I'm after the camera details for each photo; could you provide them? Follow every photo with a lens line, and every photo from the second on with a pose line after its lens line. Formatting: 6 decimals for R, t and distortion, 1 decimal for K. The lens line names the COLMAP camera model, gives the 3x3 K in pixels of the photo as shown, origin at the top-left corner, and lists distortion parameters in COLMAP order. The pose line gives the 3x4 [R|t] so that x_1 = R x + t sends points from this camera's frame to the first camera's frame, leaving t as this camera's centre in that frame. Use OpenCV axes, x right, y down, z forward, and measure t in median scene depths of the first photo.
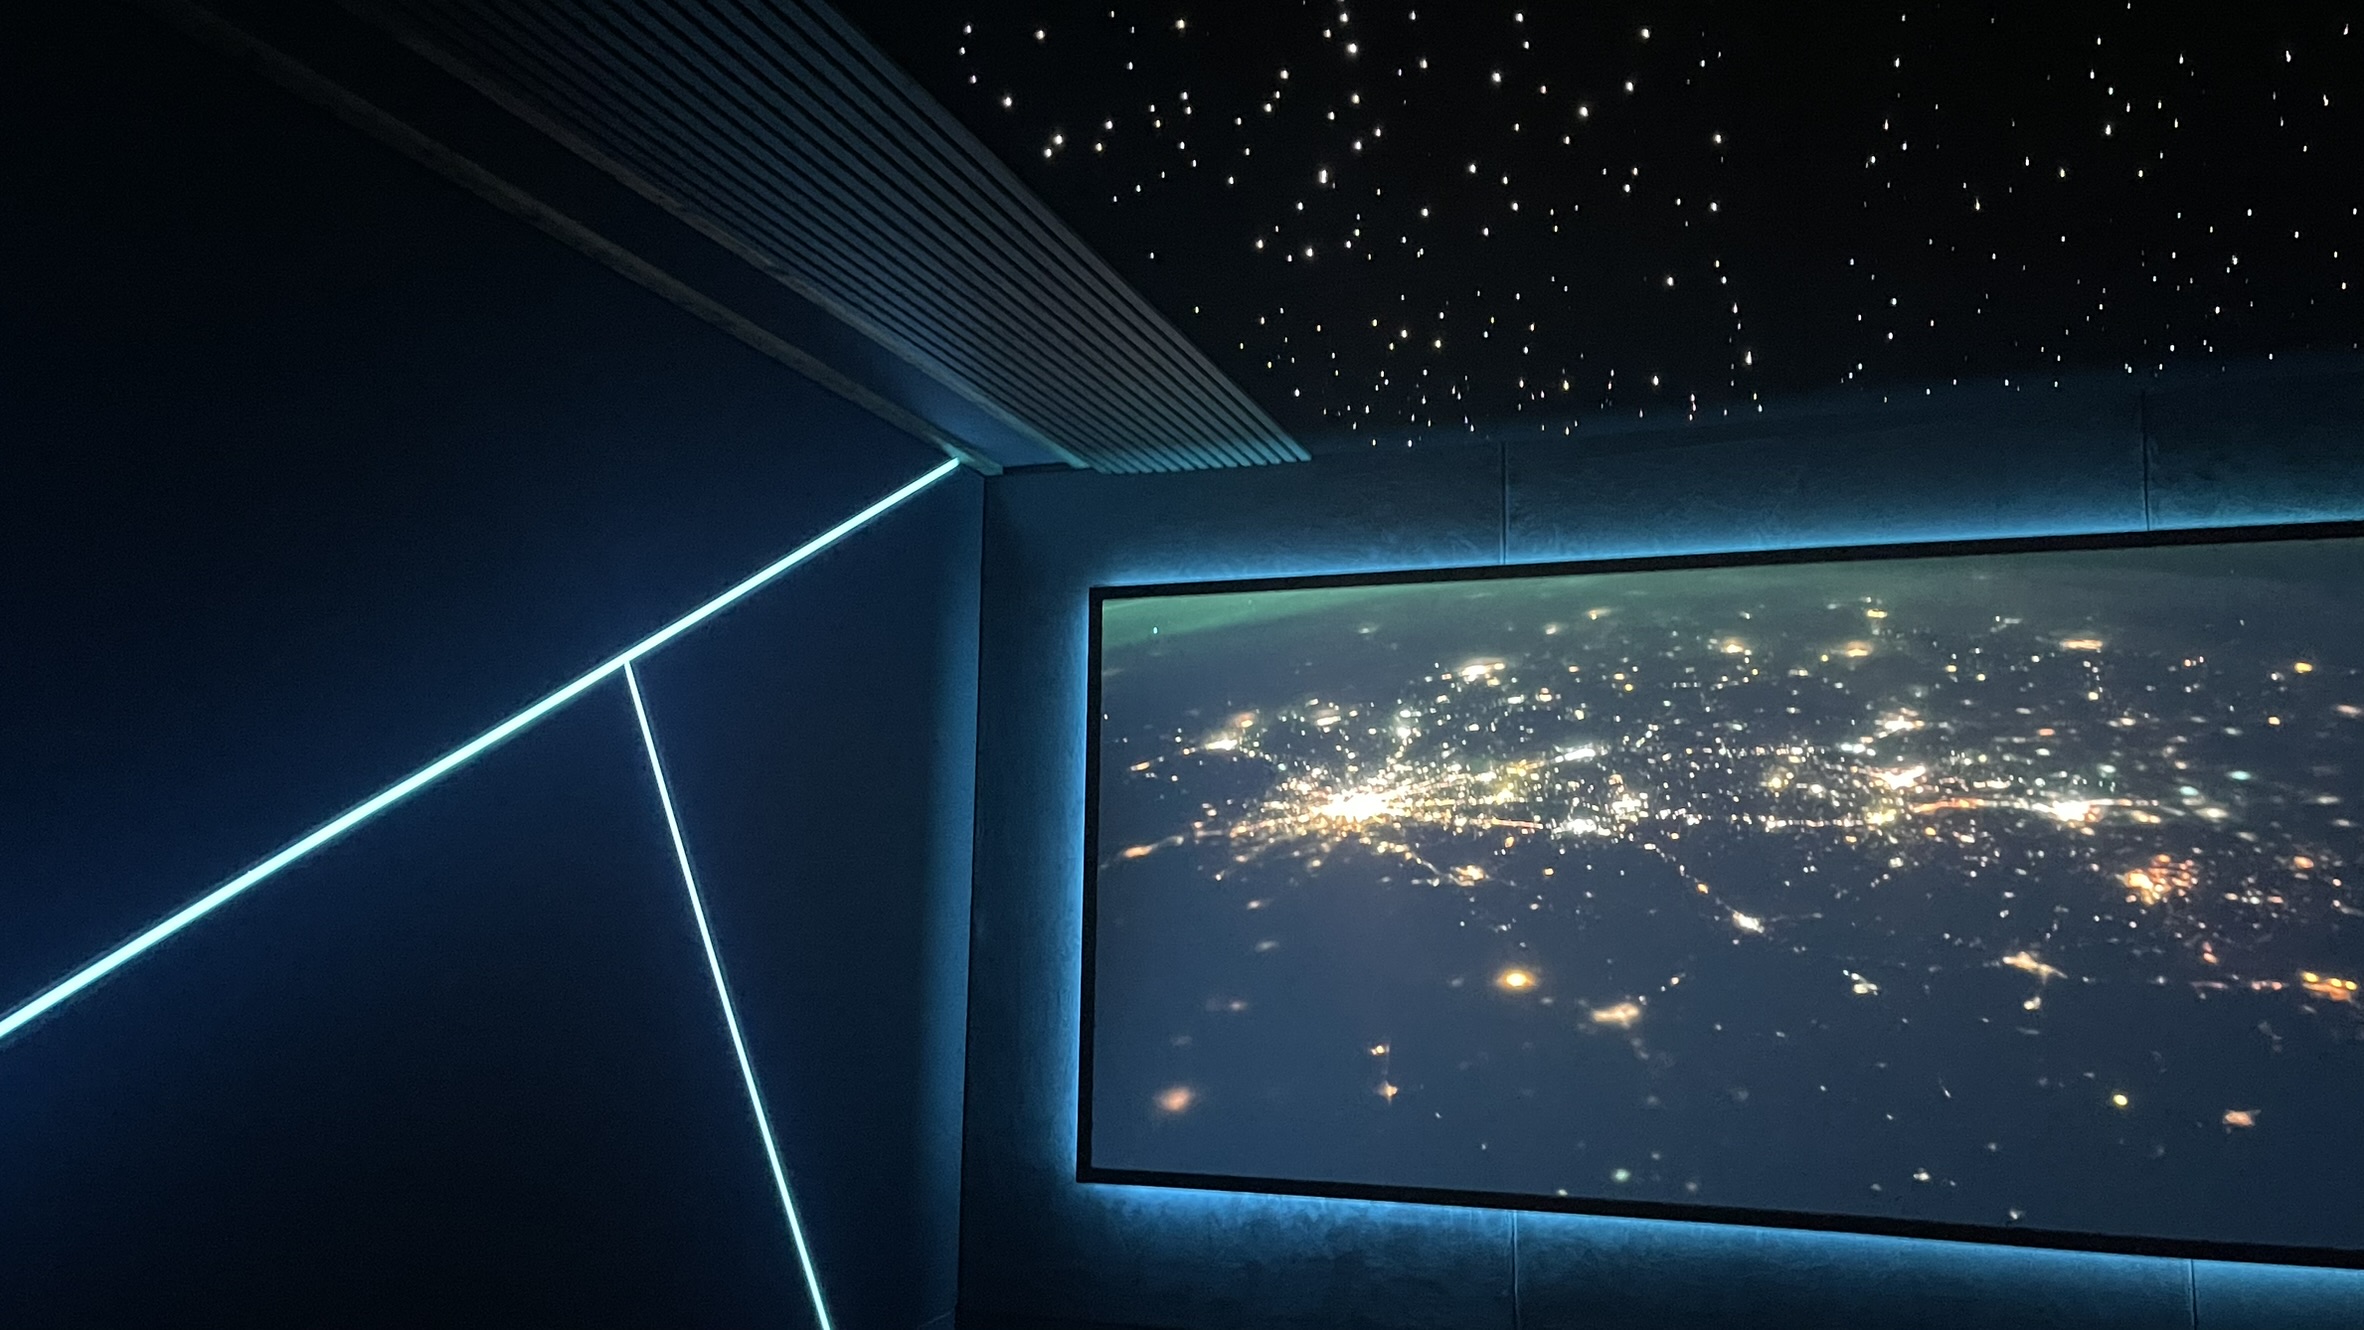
lens RADIAL K [[1764.7, 0, 1187.3], [0, 1764.7, 686.7], [0, 0, 1]] dist [0.054801, -0.064425]
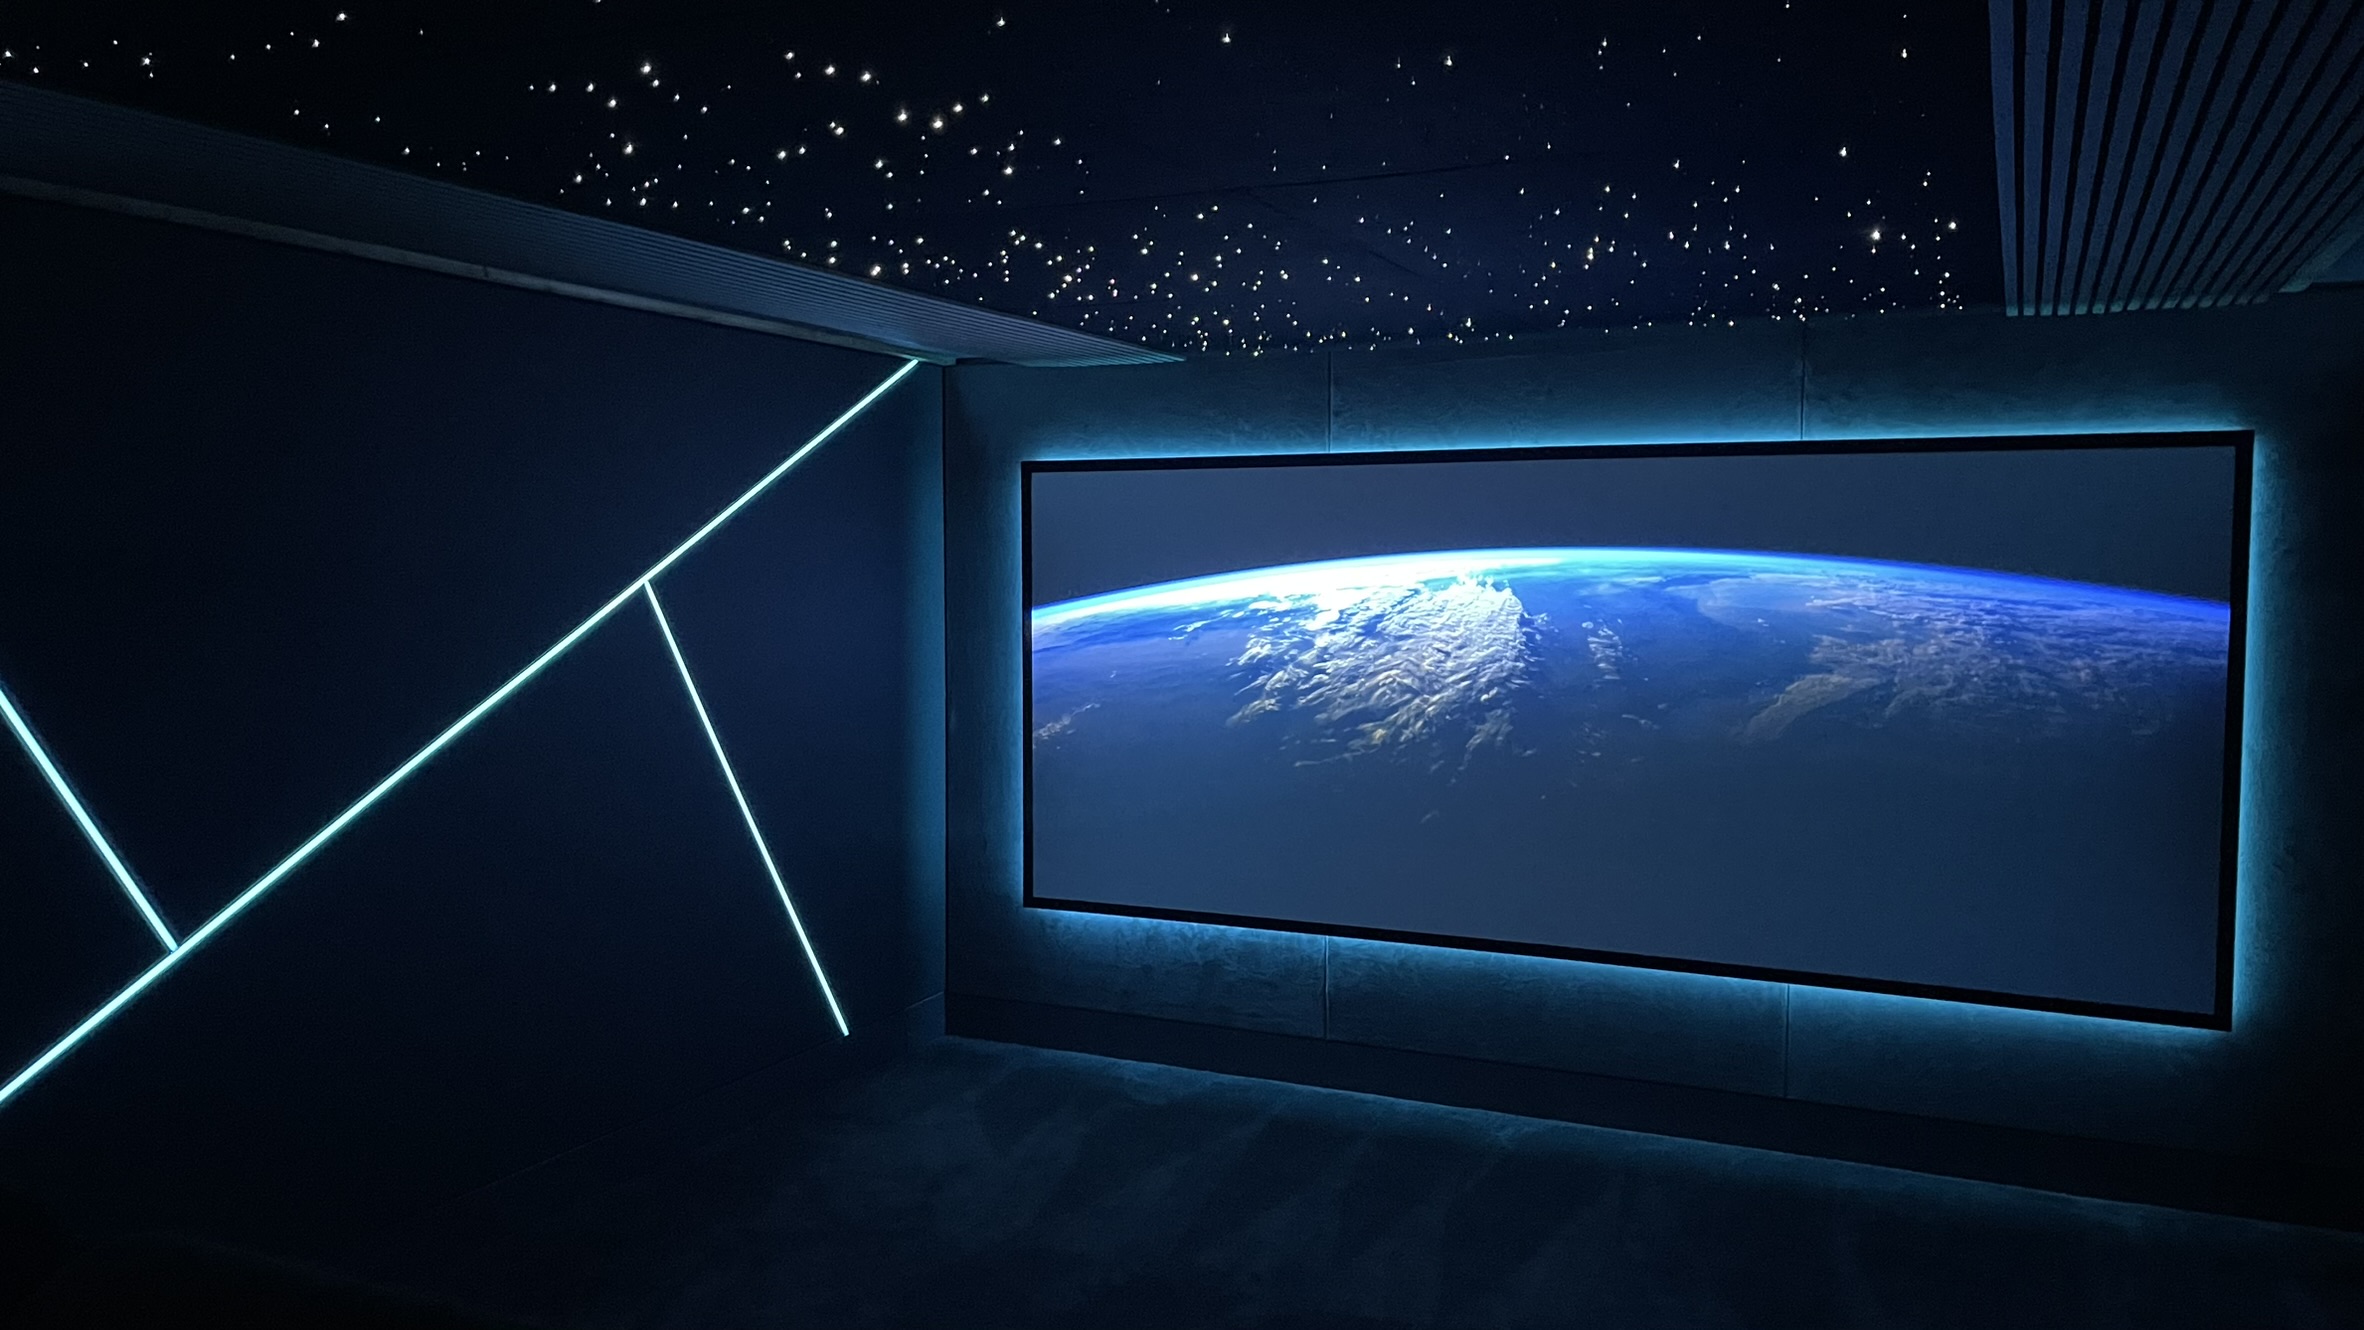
lens RADIAL K [[1764.7, 0, 1170.4], [0, 1764.7, 688.9], [0, 0, 1]] dist [0.054801, -0.064425]
pose [[0.994086, -0.003682, -0.108533, 0.206838], [0.026283, 0.977869, 0.207558, -0.171632], [0.105367, -0.209183, 0.972183, -0.290542]]
